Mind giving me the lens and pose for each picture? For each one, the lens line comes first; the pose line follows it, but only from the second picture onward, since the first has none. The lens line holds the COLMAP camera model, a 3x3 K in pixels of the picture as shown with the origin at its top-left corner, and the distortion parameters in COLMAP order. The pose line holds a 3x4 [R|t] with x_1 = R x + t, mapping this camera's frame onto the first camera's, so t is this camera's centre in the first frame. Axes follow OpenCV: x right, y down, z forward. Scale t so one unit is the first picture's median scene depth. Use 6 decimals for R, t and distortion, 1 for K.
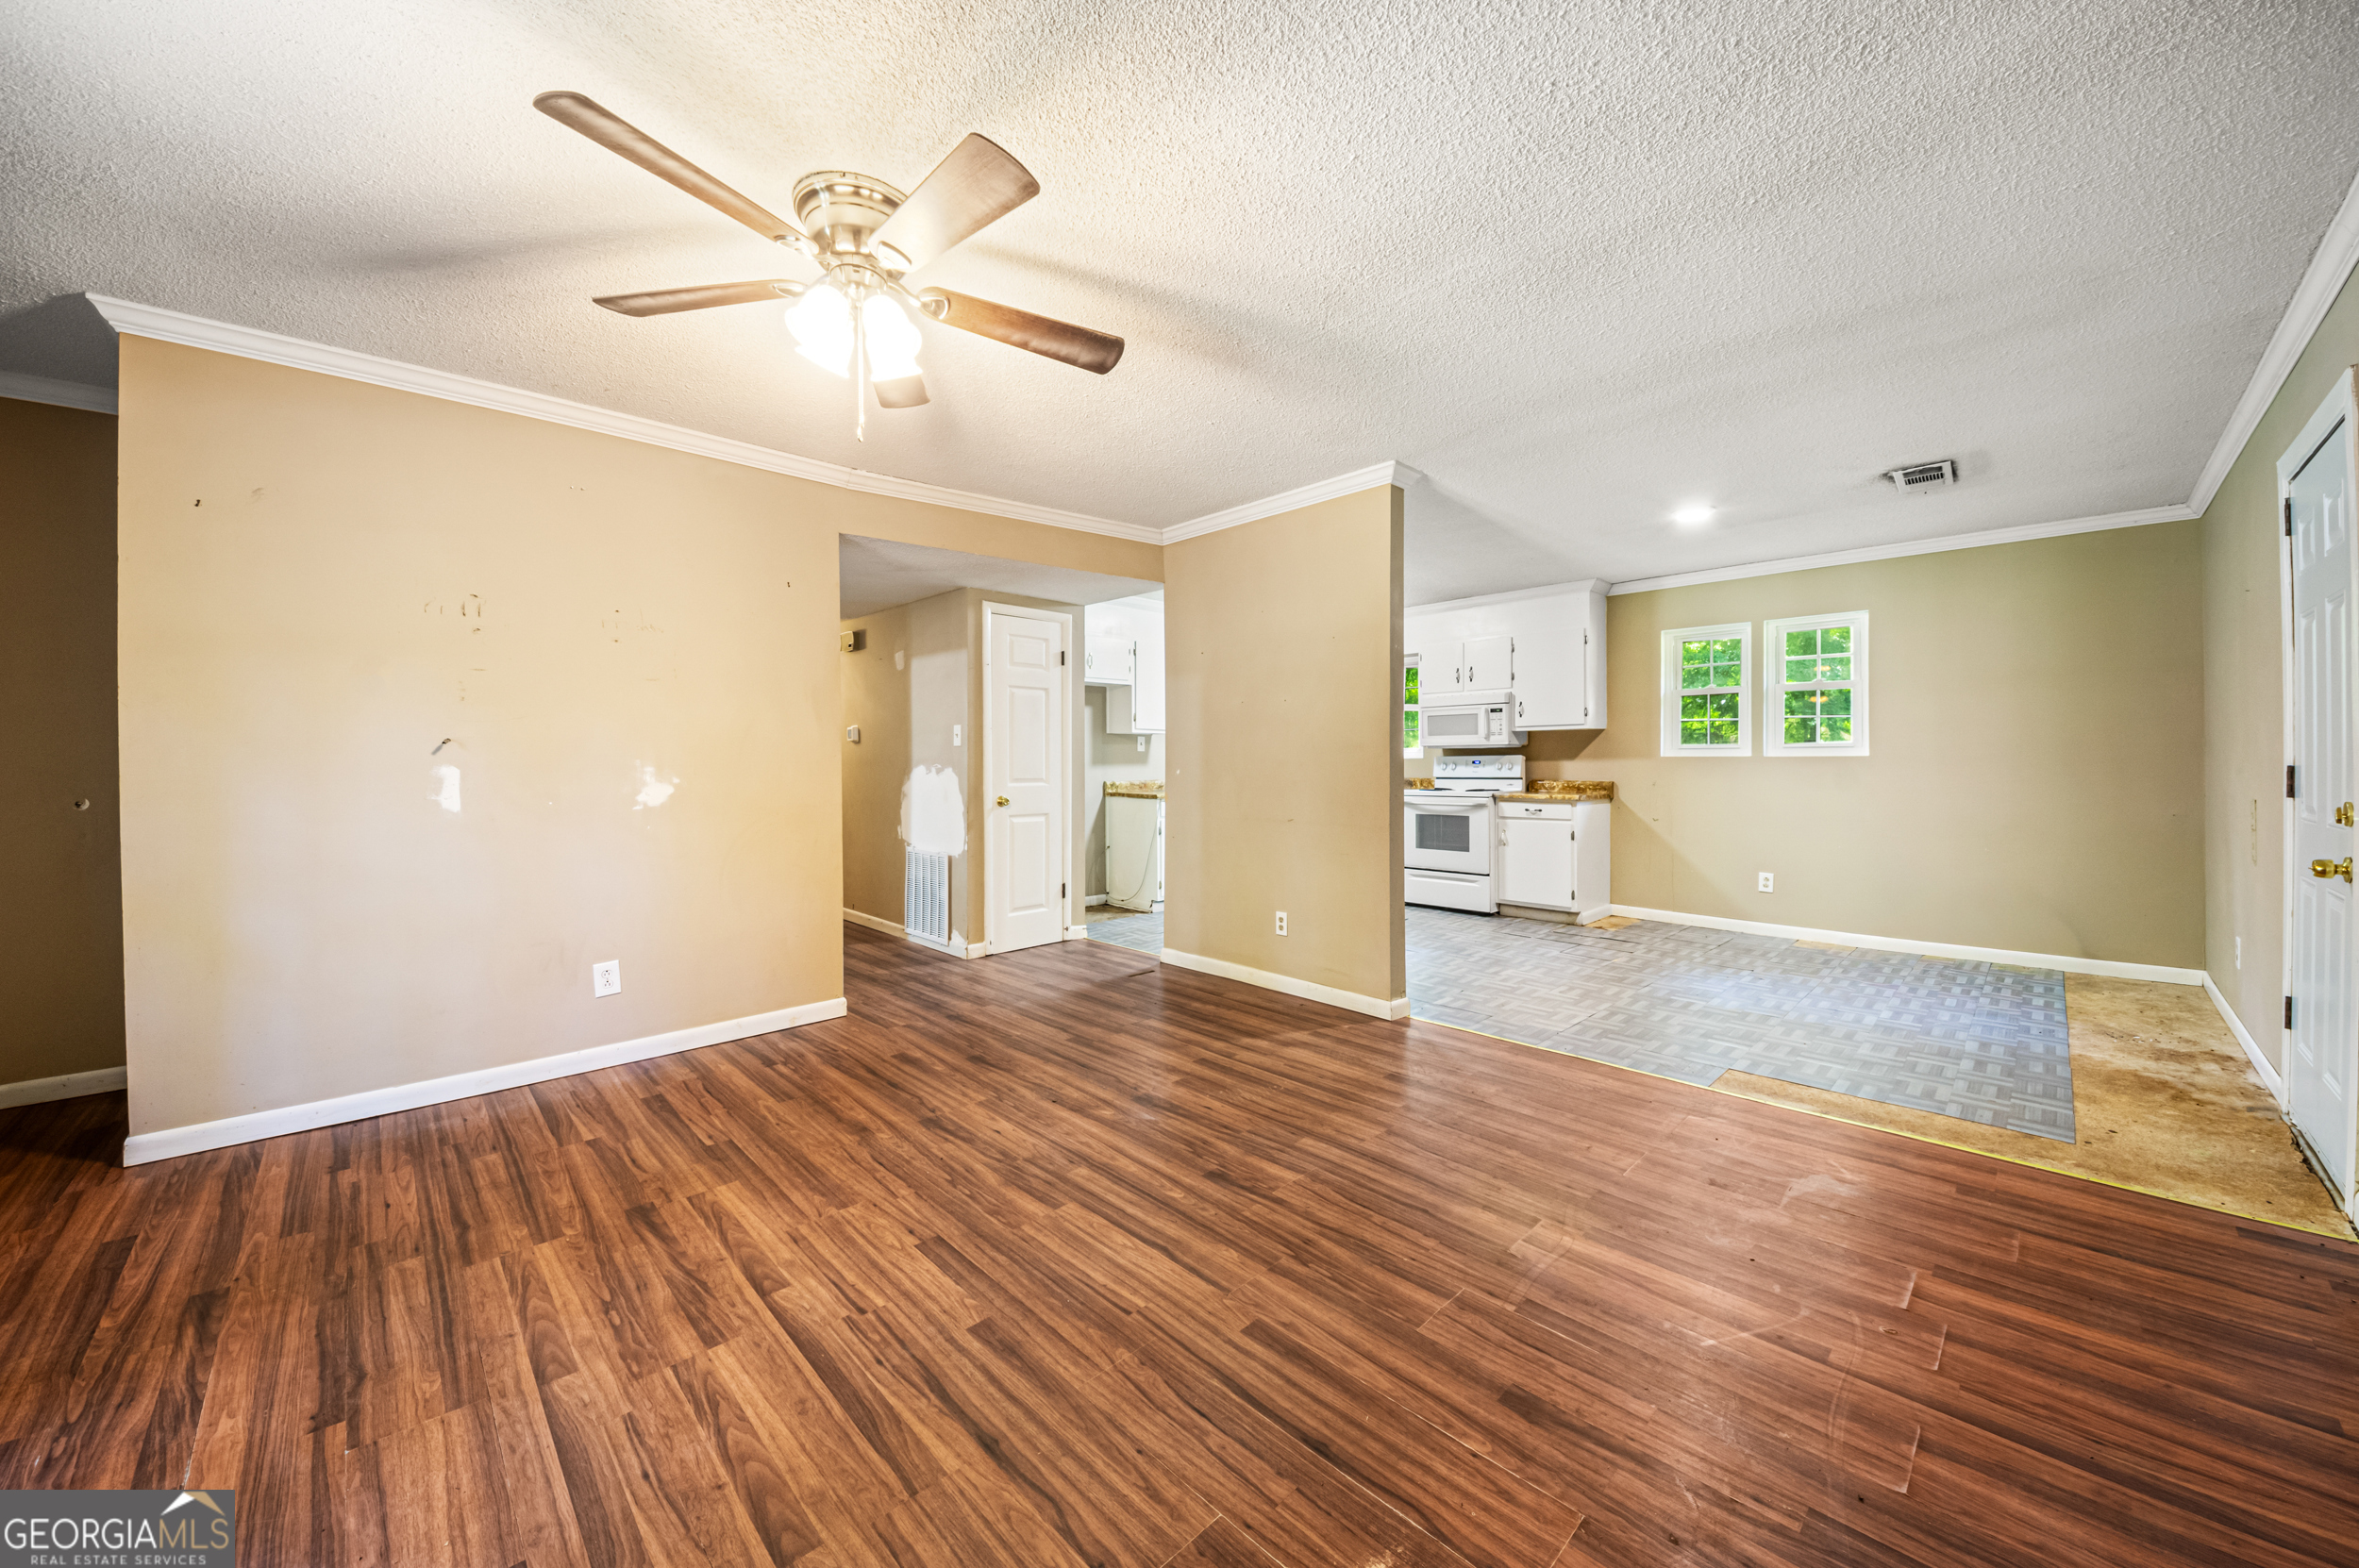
lens RADIAL K [[863.5, 0, 1180.4], [0, 863.5, 738.2], [0, 0, 1]] dist [-0.008343, -0.003505]
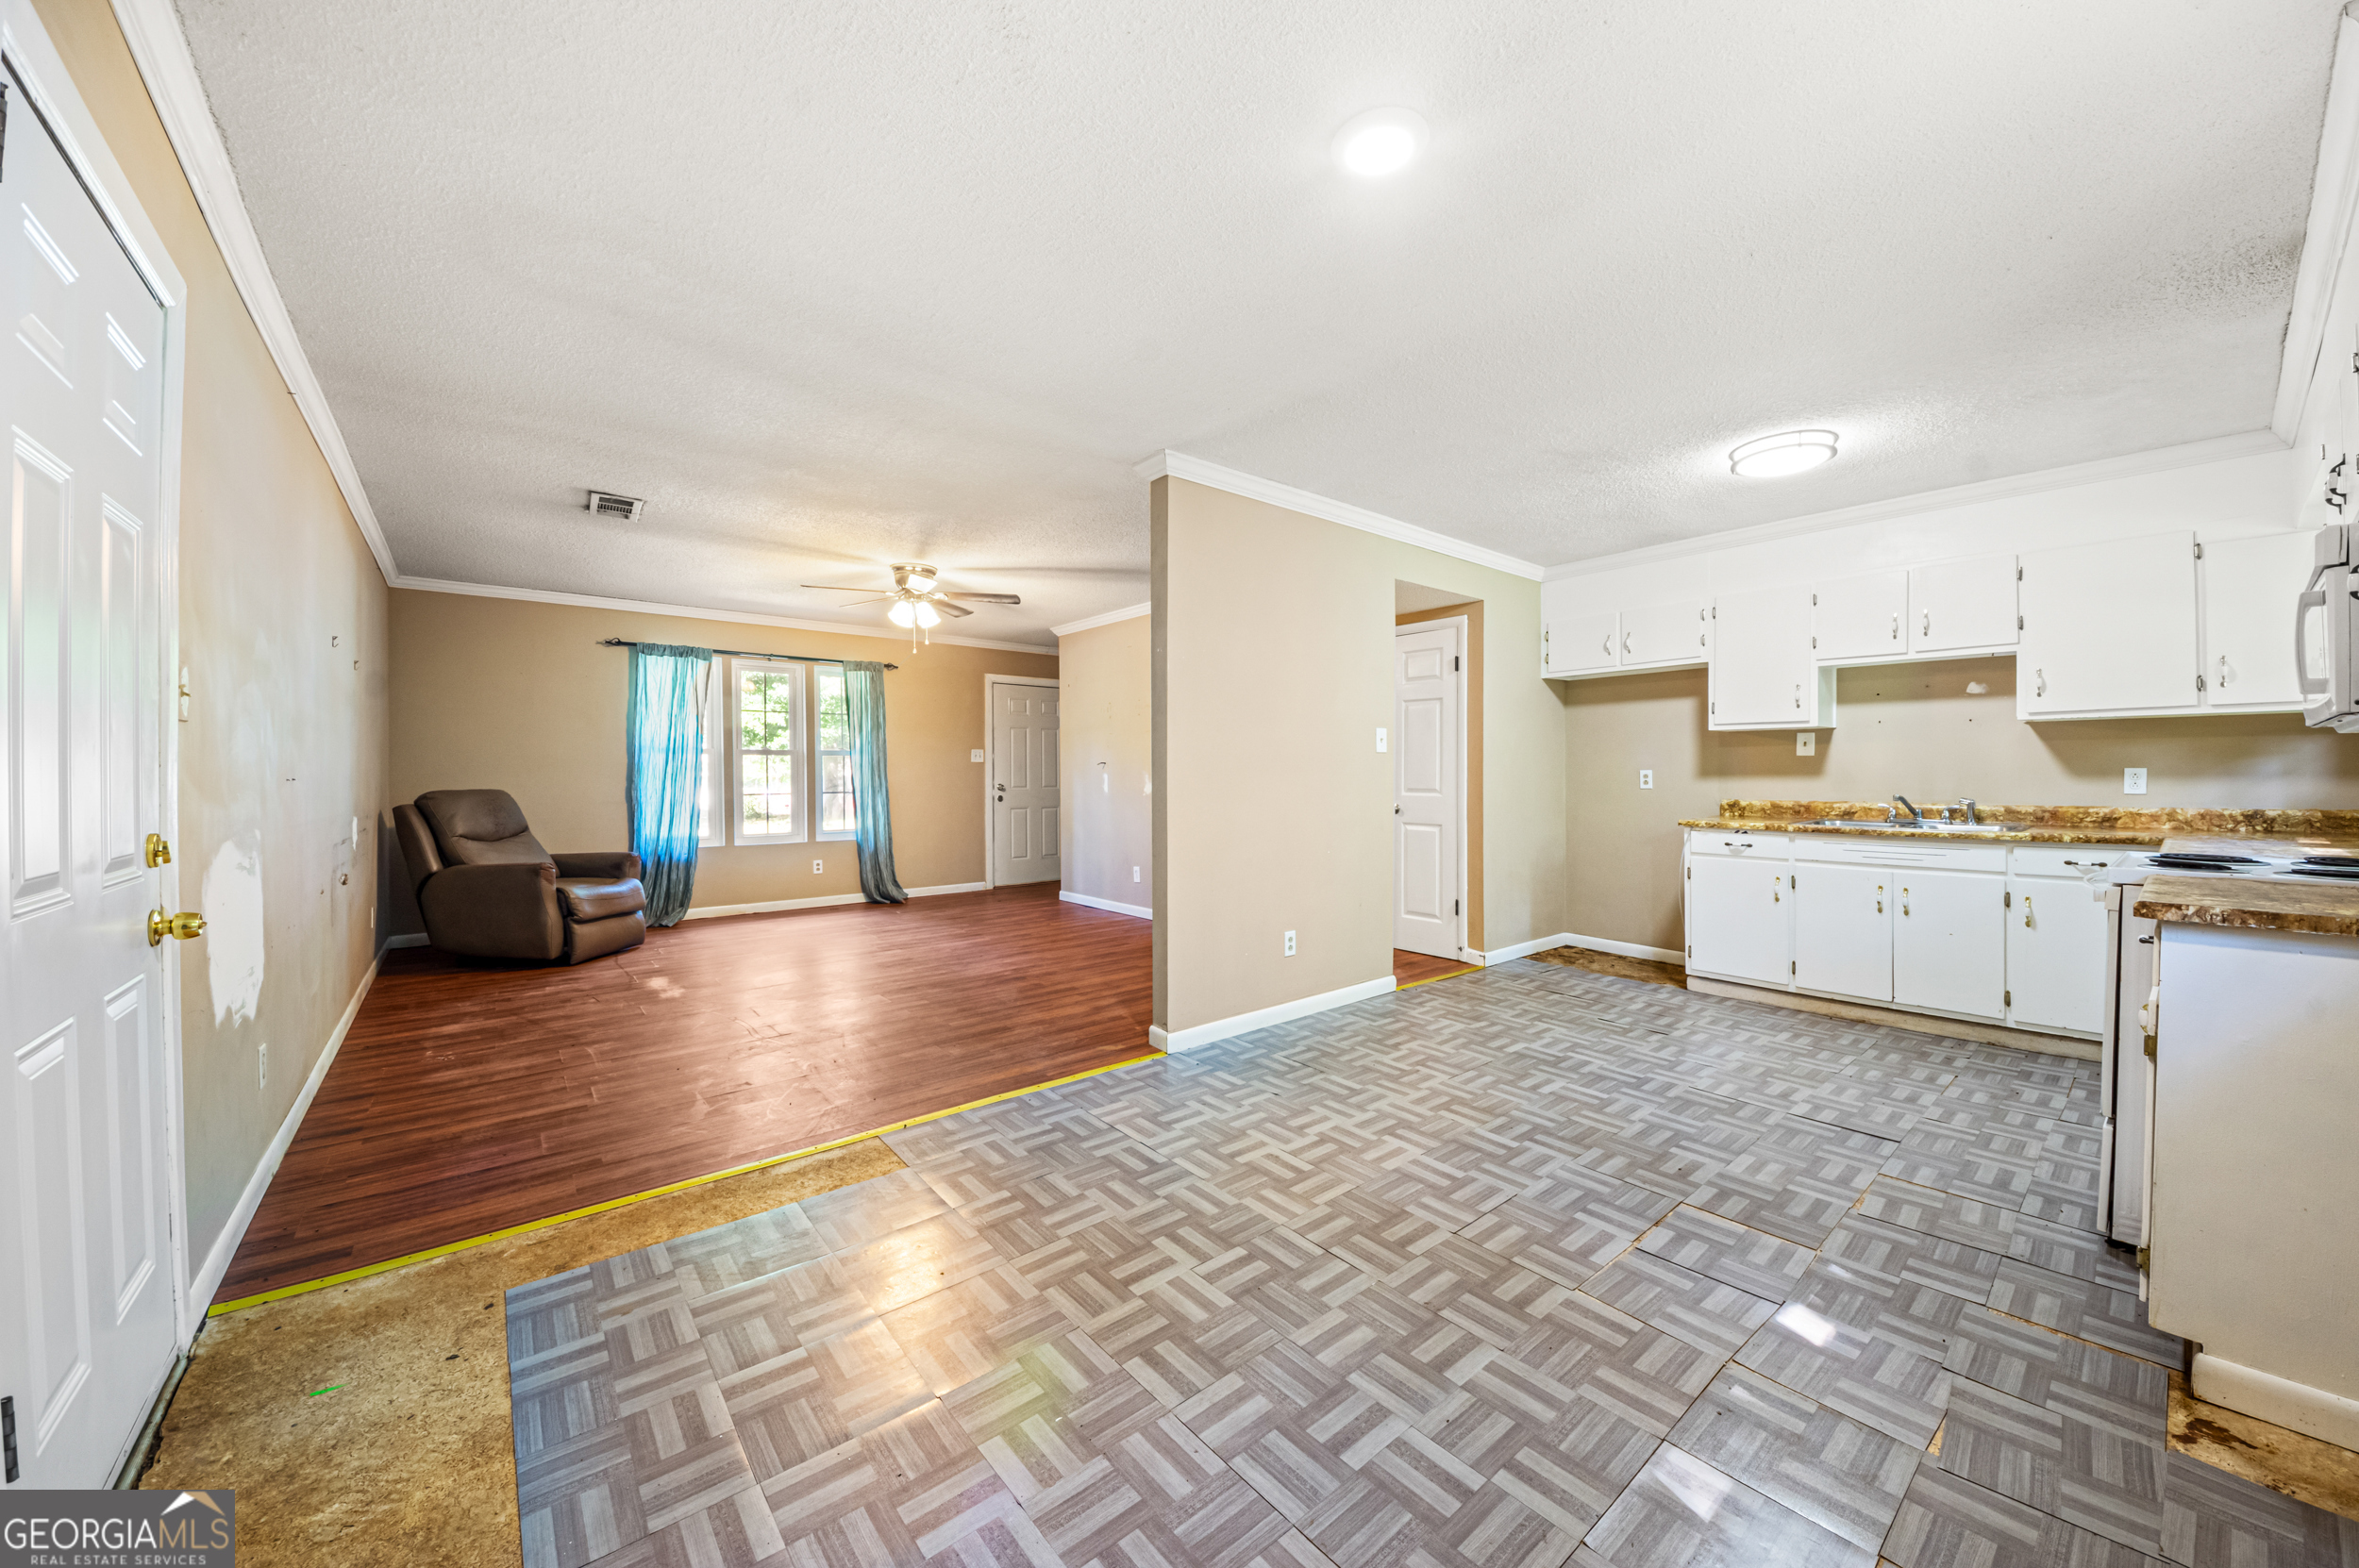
lens RADIAL K [[834.7, 0, 1184.7], [0, 834.7, 775.7], [0, 0, 1]] dist [-0.004748, -0.001908]
pose [[-0.073215, 0.006452, -0.997295, 1.599819], [0.027485, 0.999612, 0.004449, 0.038016], [0.996937, -0.027084, -0.073364, 1.531901]]
